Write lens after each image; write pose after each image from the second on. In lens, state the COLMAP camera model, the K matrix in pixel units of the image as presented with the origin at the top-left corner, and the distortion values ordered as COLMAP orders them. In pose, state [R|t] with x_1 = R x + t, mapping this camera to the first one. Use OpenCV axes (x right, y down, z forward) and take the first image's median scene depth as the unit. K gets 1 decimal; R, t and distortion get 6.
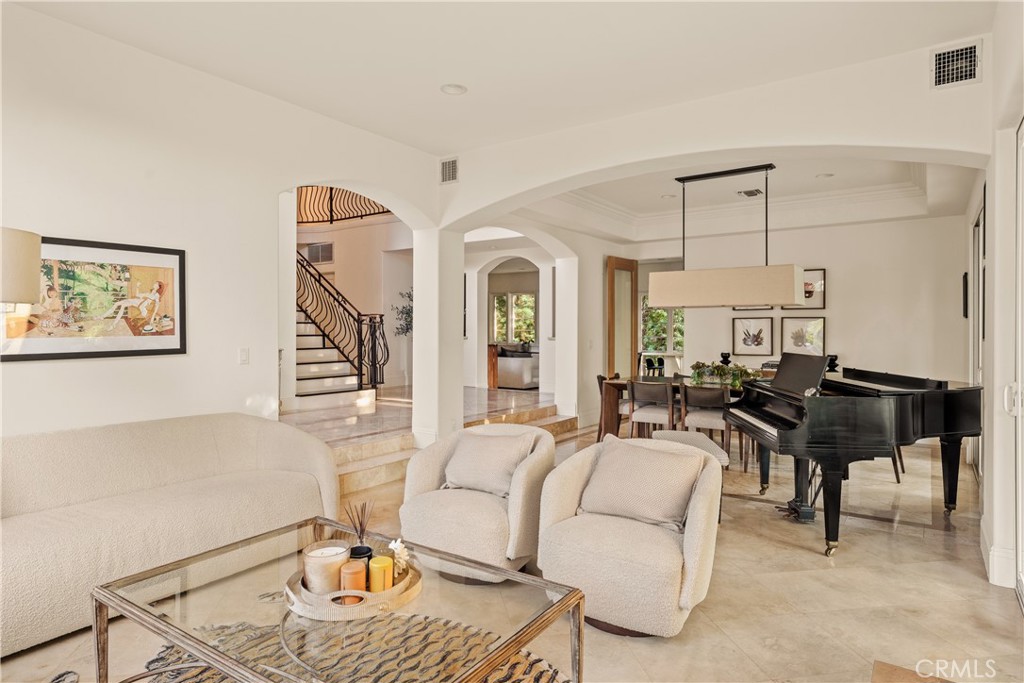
lens RADIAL K [[599.0, 0, 506.5], [0, 599.0, 333.5], [0, 0, 1]] dist [0.002764, -0.001346]
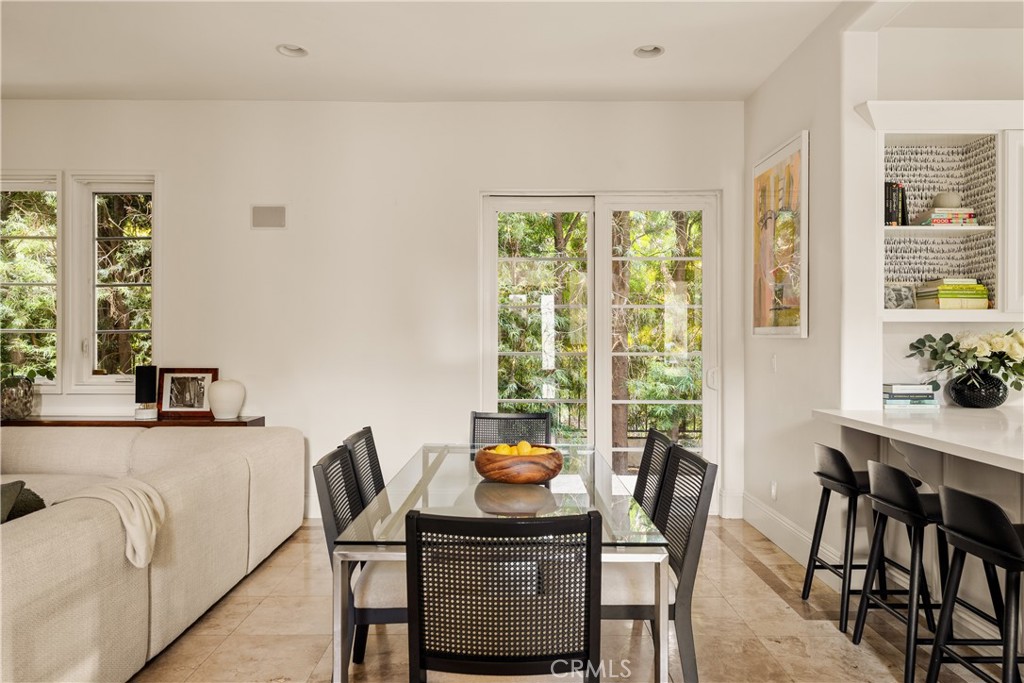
lens RADIAL K [[680.9, 0, 507.5], [0, 680.9, 337.1], [0, 0, 1]] dist [0.009213, -0.006880]
pose [[0.808215, 0.000198, 0.588888, 0.032853], [0.002638, 0.999989, -0.003958, -0.000591], [-0.588882, 0.004752, 0.808205, 0.730348]]
